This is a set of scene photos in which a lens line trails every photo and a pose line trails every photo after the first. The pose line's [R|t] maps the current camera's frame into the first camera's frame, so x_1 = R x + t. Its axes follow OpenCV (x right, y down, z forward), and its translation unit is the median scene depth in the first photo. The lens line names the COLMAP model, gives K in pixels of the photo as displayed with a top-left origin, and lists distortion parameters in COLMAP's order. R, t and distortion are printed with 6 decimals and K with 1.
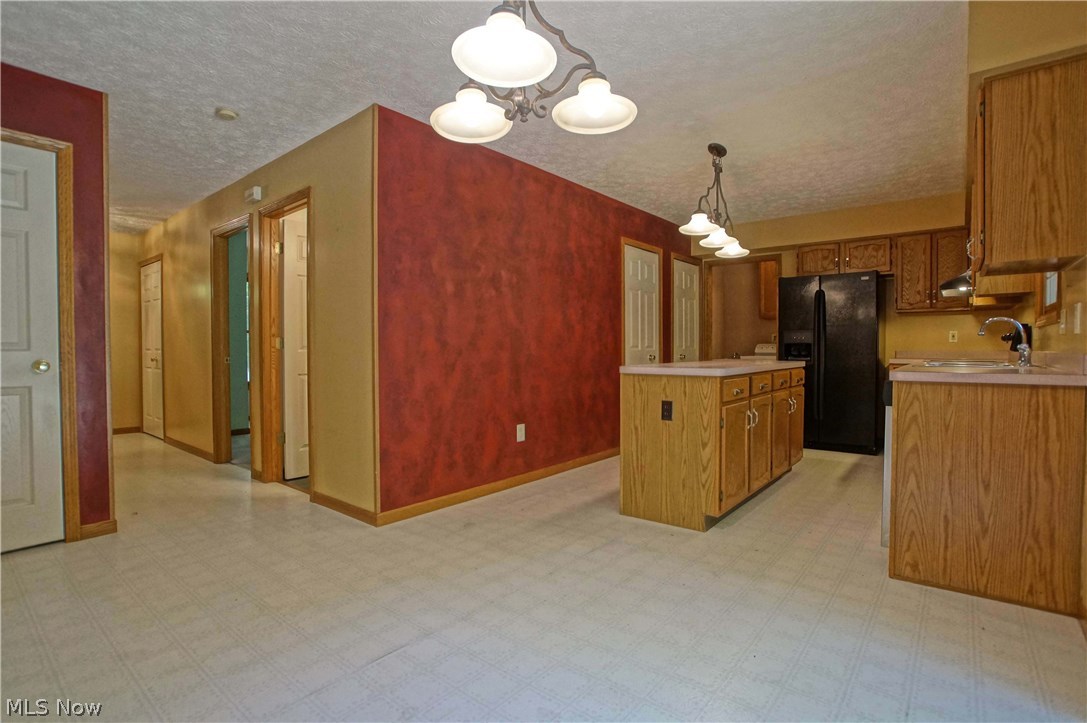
lens RADIAL K [[534.6, 0, 546.9], [0, 534.6, 360.3], [0, 0, 1]] dist [-0.063749, 0.031391]
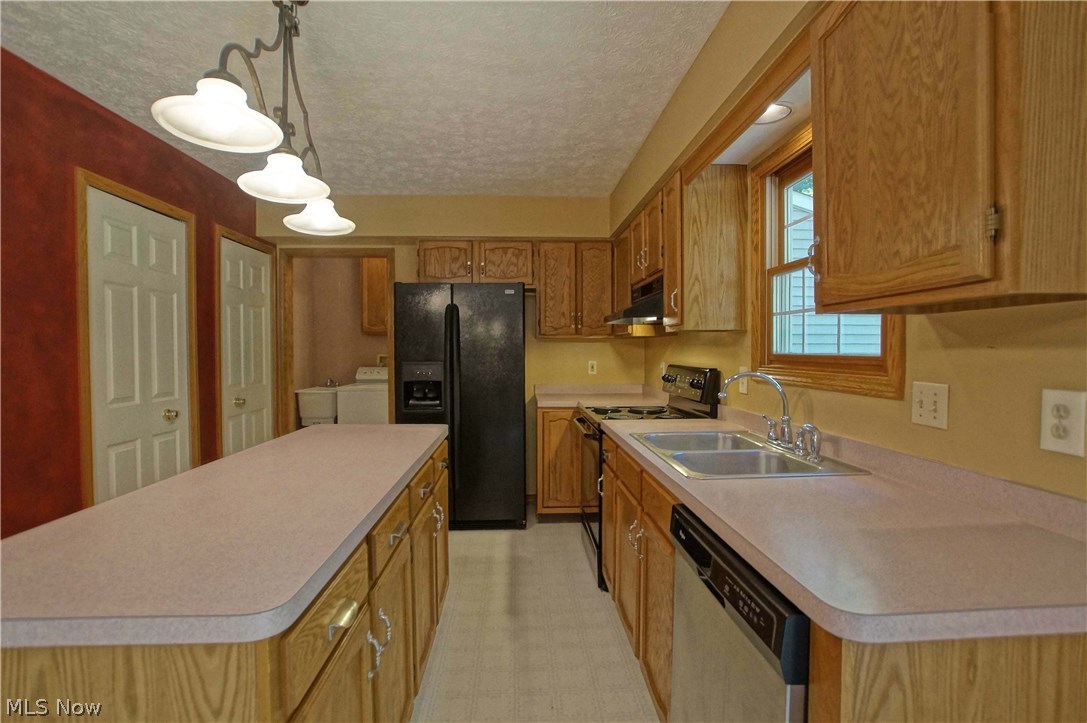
lens RADIAL K [[534.6, 0, 546.9], [0, 534.6, 360.3], [0, 0, 1]] dist [-0.063749, 0.031391]
pose [[0.744931, -0.011682, 0.667039, 0.139322], [0.014177, 0.999898, 0.001679, -0.058156], [-0.666991, 0.008206, 0.745021, 0.386473]]
